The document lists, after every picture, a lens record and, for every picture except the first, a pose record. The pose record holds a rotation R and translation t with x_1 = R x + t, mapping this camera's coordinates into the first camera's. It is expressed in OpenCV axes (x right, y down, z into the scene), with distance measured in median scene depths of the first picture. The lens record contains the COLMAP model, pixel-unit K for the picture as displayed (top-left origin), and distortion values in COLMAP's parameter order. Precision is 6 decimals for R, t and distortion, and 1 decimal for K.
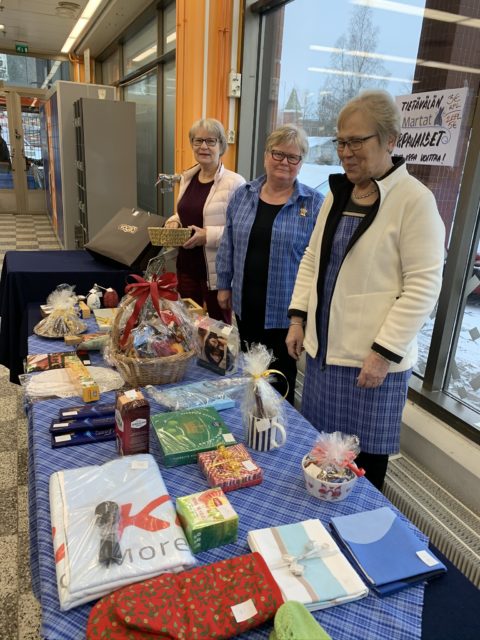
lens RADIAL K [[499.2, 0, 240.0], [0, 499.2, 320.0], [0, 0, 1]] dist [0.001807, 0.004223]
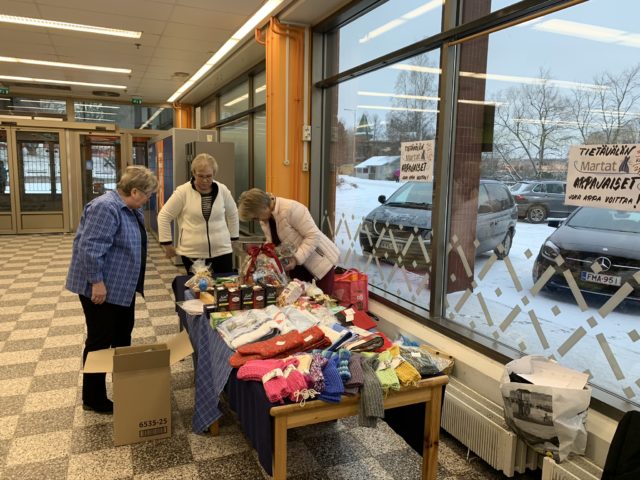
lens RADIAL K [[499.2, 0, 320.0], [0, 499.2, 240.0], [0, 0, 1]] dist [0.001807, 0.004223]
pose [[0.999326, -0.036665, 0.001625, 0.015014], [0.036327, 0.981861, -0.186092, 0.117571], [0.005227, 0.186026, 0.982531, -0.395873]]
